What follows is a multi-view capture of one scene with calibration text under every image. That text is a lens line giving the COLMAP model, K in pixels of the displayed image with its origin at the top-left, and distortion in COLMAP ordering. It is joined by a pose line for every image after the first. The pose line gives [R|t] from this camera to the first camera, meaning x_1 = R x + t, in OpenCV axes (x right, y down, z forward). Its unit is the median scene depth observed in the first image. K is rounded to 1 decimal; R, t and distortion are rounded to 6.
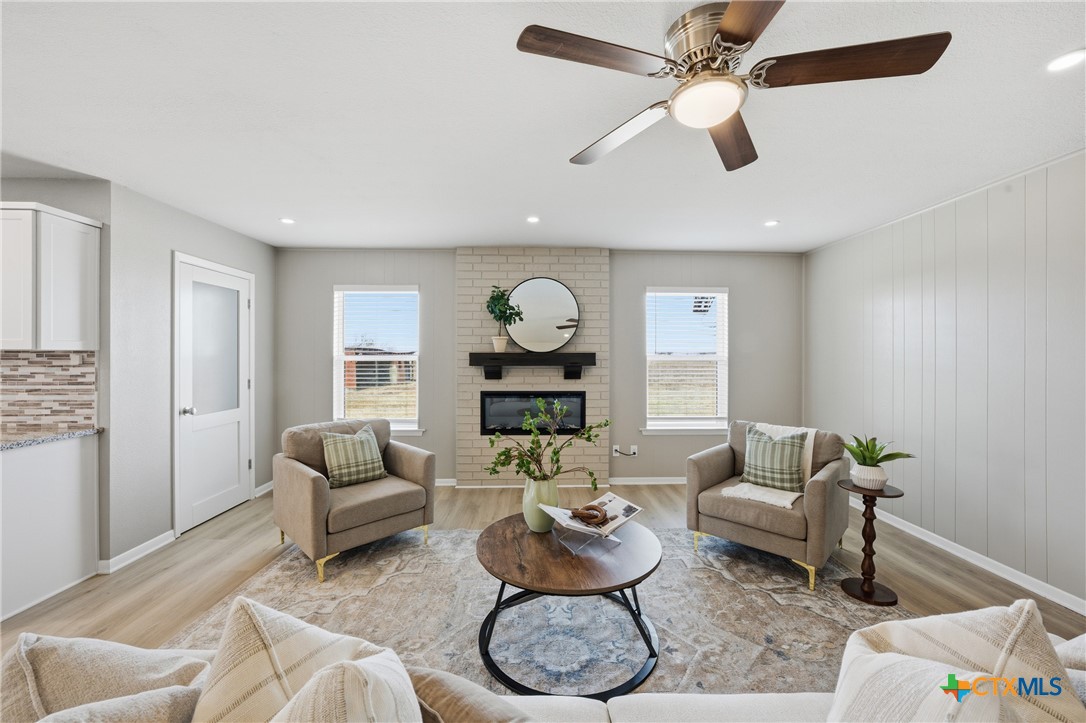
lens RADIAL K [[420.5, 0, 543.6], [0, 420.5, 352.2], [0, 0, 1]] dist [0.011763, -0.000490]
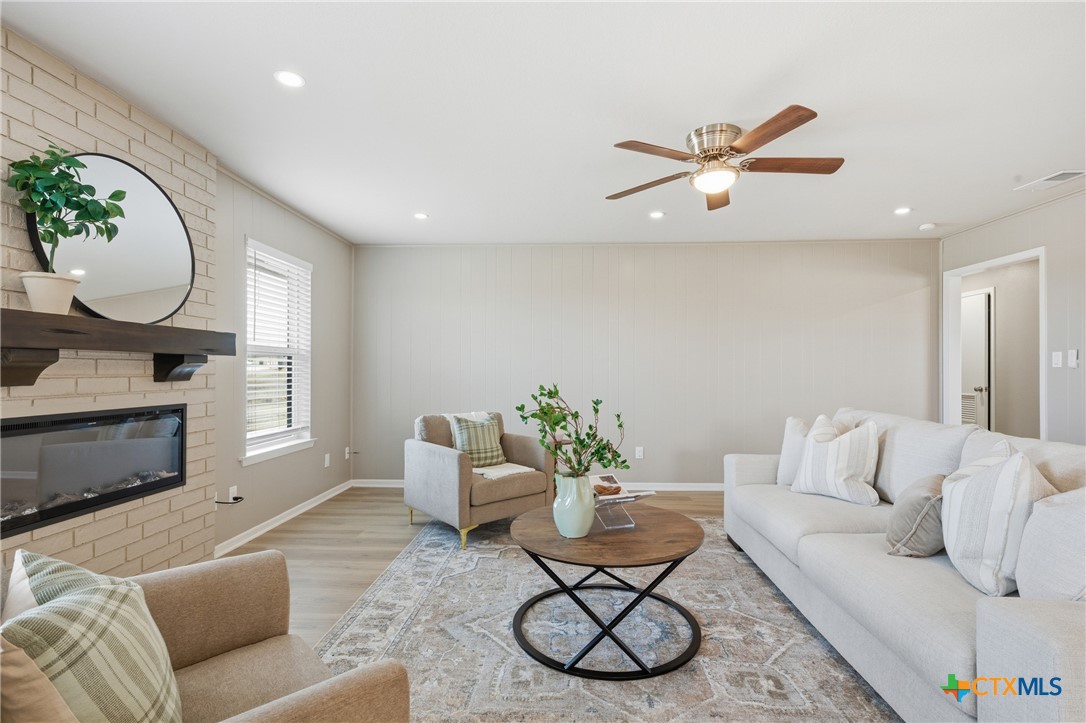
lens RADIAL K [[515.7, 0, 542.1], [0, 515.7, 367.3], [0, 0, 1]] dist [-0.002803, 0.000871]
pose [[0.073349, 0.008604, 0.997269, -0.853475], [-0.018018, 0.999811, -0.007300, 0.069324], [-0.997144, -0.017434, 0.073490, 0.806729]]
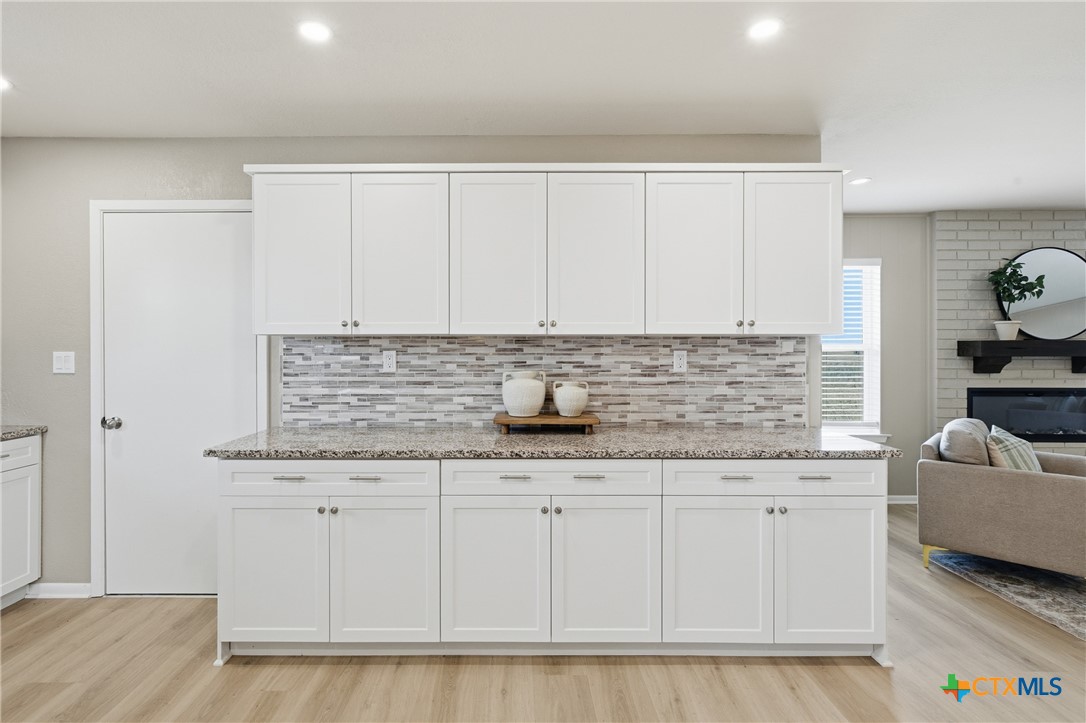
lens RADIAL K [[515.7, 0, 527.8], [0, 515.7, 349.8], [0, 0, 1]] dist [-0.002803, 0.000871]
pose [[0.999469, 0.003247, -0.032418, -1.572513], [-0.002686, 0.999846, 0.017357, 0.006486], [0.032469, -0.017261, 0.999324, -0.042955]]
